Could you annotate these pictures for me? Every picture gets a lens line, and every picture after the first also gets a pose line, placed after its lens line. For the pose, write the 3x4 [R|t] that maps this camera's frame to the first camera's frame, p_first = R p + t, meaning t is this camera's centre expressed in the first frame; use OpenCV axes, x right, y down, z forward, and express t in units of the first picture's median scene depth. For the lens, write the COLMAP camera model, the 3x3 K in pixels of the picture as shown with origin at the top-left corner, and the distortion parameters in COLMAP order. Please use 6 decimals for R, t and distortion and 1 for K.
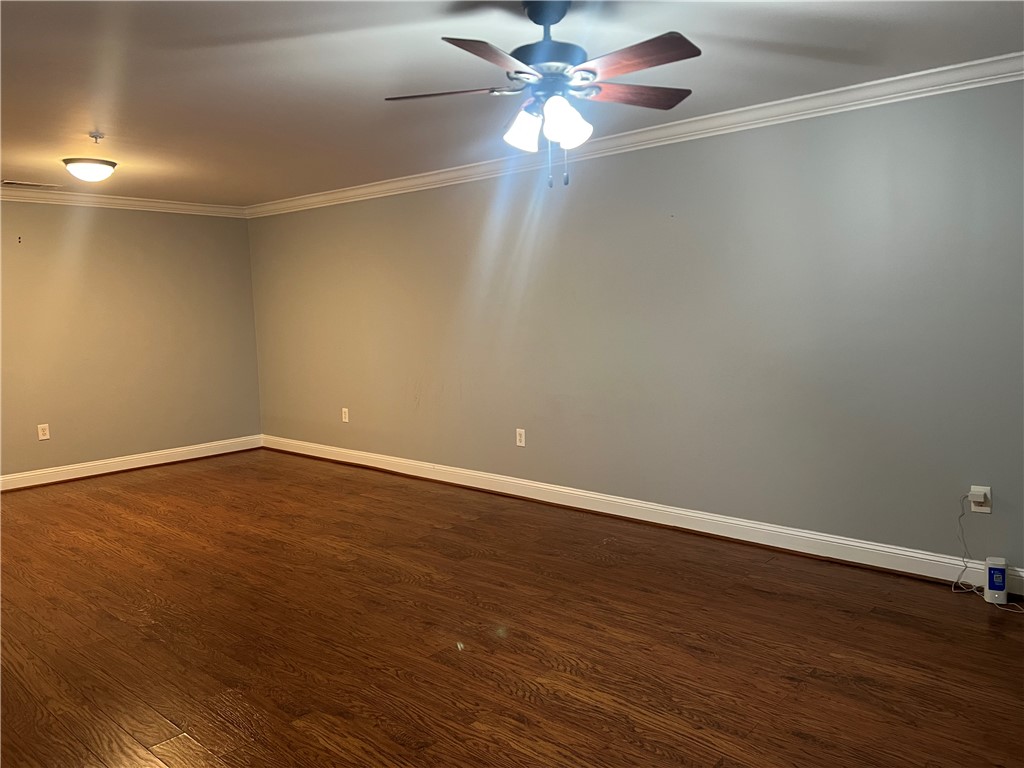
lens RADIAL K [[766.9, 0, 513.0], [0, 766.9, 365.7], [0, 0, 1]] dist [0.067158, -0.073583]
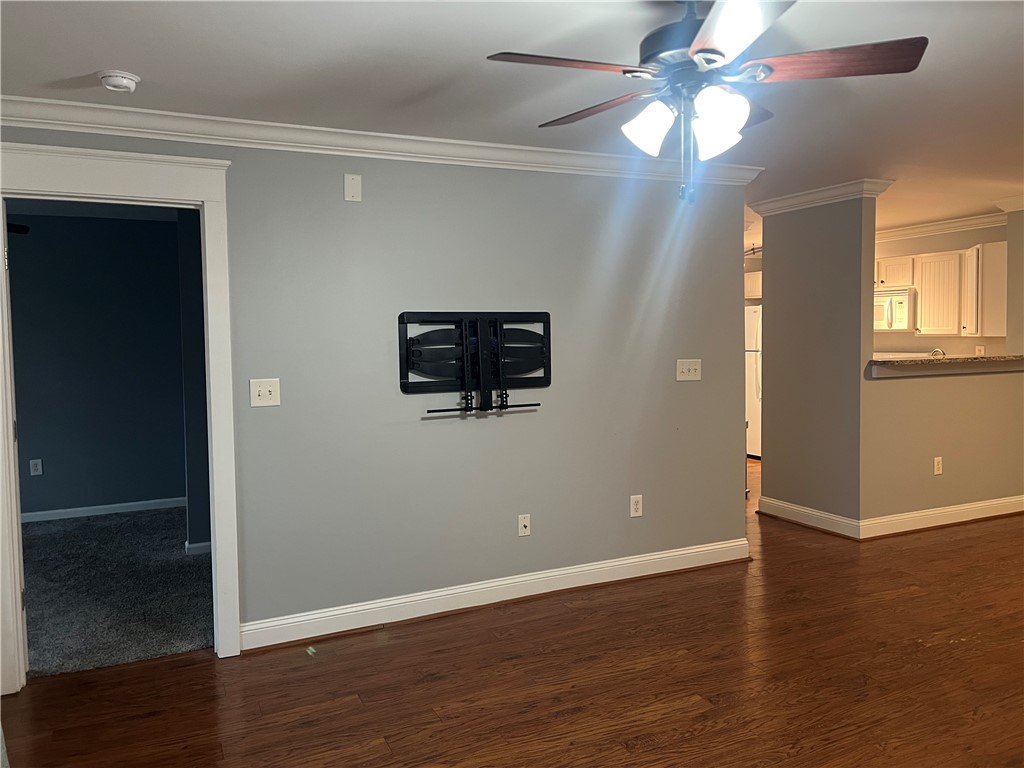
lens RADIAL K [[766.9, 0, 514.5], [0, 766.9, 375.0], [0, 0, 1]] dist [0.067158, -0.073583]
pose [[-0.393271, 0.083374, -0.915635, 0.576142], [-0.049053, 0.992559, 0.111447, -0.091193], [0.918113, 0.088743, -0.386255, 0.782266]]
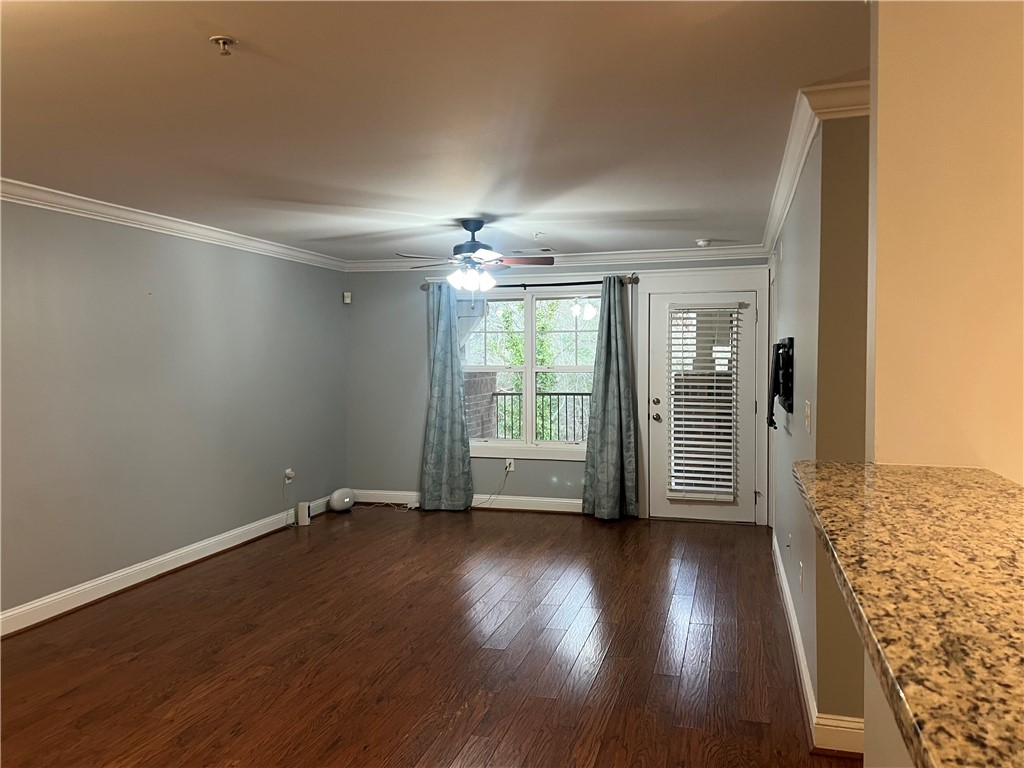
lens RADIAL K [[766.9, 0, 513.3], [0, 766.9, 359.9], [0, 0, 1]] dist [0.067158, -0.073583]
pose [[-0.433718, 0.023449, 0.900743, -1.219320], [0.090985, 0.995692, 0.017890, -0.083423], [-0.896443, 0.089714, -0.433983, 1.211202]]
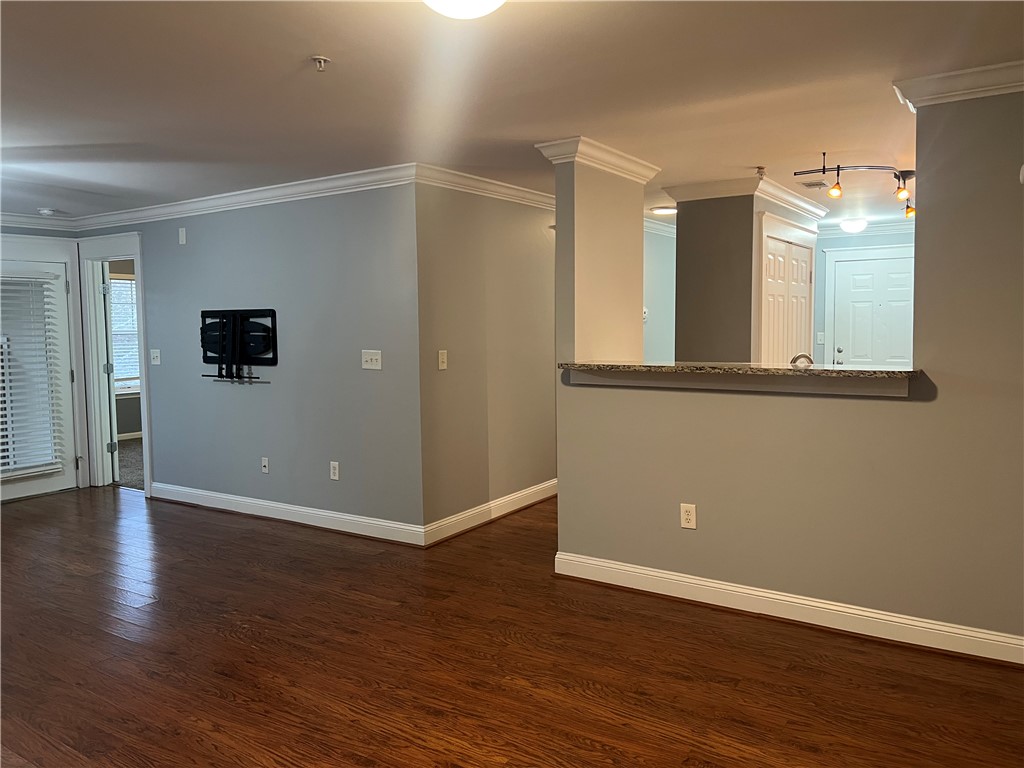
lens RADIAL K [[766.9, 0, 512.2], [0, 766.9, 374.0], [0, 0, 1]] dist [0.067158, -0.073583]
pose [[-0.989209, 0.051188, -0.137276, -0.661873], [0.029545, 0.987426, 0.155294, -0.152144], [0.143499, 0.149563, -0.978284, 1.883586]]
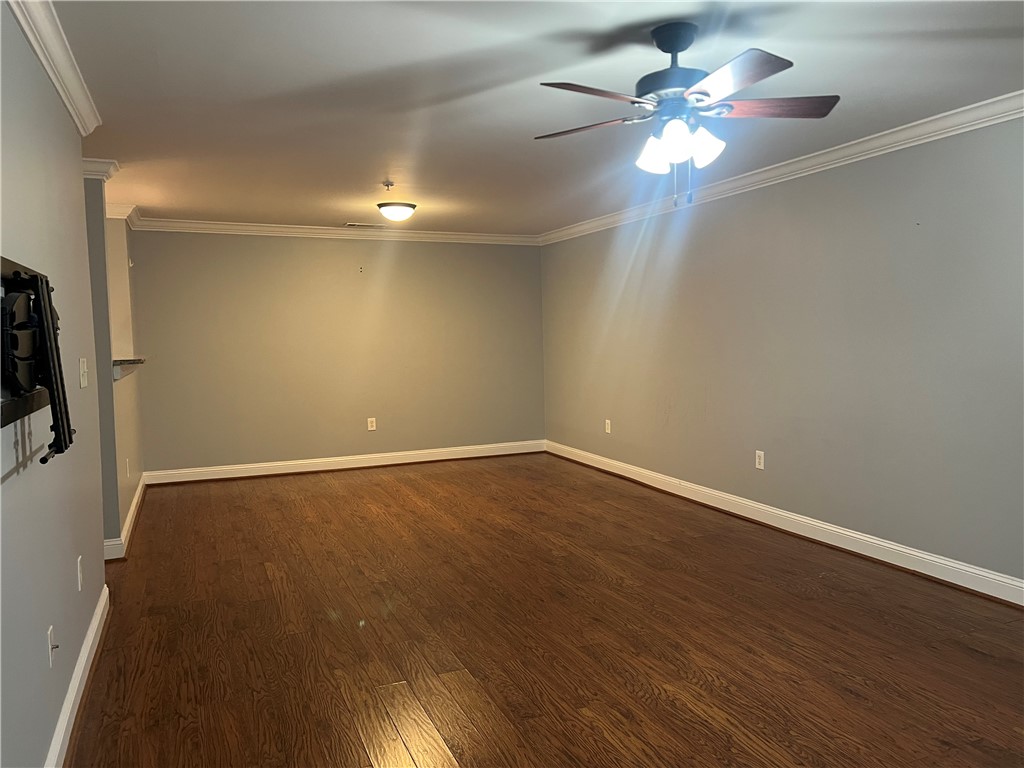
lens RADIAL K [[766.9, 0, 525.3], [0, 766.9, 360.3], [0, 0, 1]] dist [0.067158, -0.073583]
pose [[0.907438, 0.026260, -0.419365, 0.209253], [-0.040425, 0.998872, -0.024923, 0.007387], [0.418238, 0.039569, 0.907475, -0.015116]]
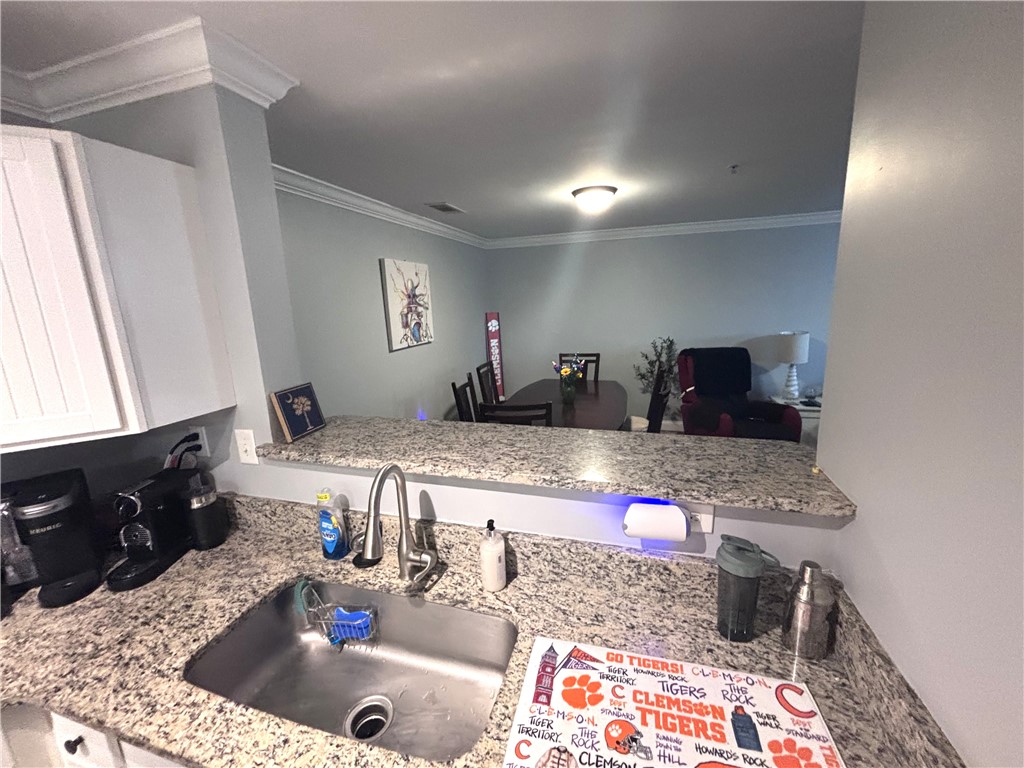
lens RADIAL K [[415.6, 0, 512.5], [0, 415.6, 388.1], [0, 0, 1]] dist [-0.006954, -0.000722]
pose [[0.905994, -0.096296, 0.412192, -1.199564], [0.052931, 0.991909, 0.115388, -0.086863], [-0.419969, -0.082723, 0.903760, 0.656799]]
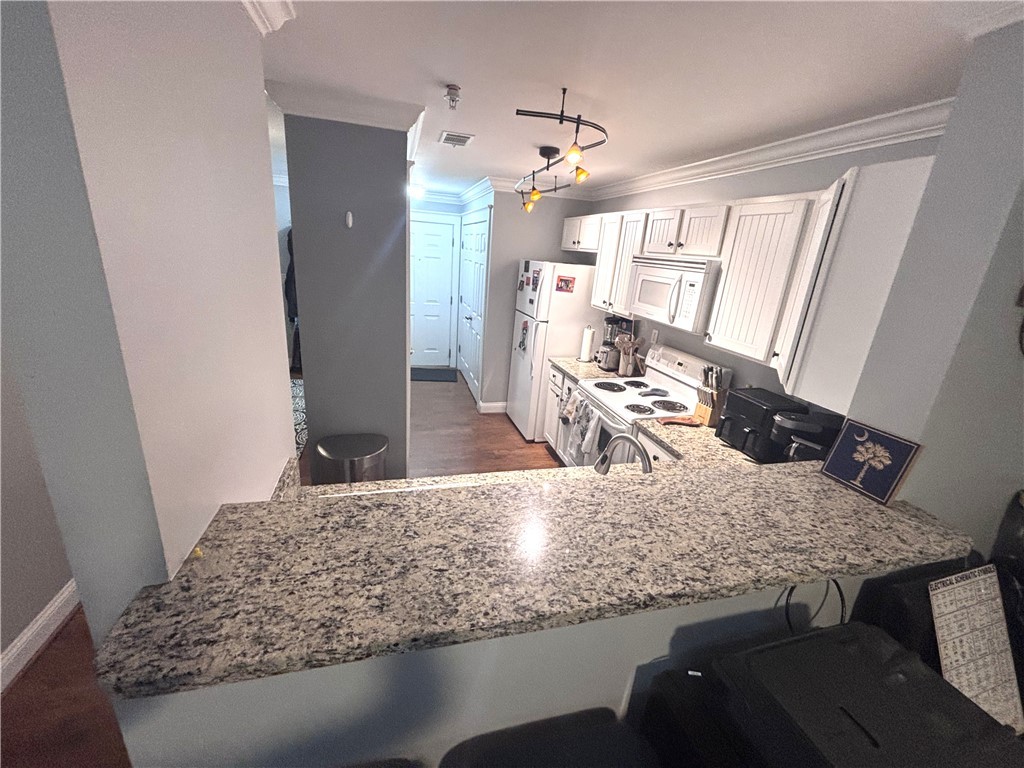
lens RADIAL K [[415.6, 0, 508.1], [0, 415.6, 383.1], [0, 0, 1]] dist [-0.006954, -0.000722]
pose [[-0.548767, 0.247170, -0.798600, -0.855366], [-0.133758, 0.917023, 0.375736, -0.158983], [0.825205, 0.313011, -0.470171, 1.002288]]
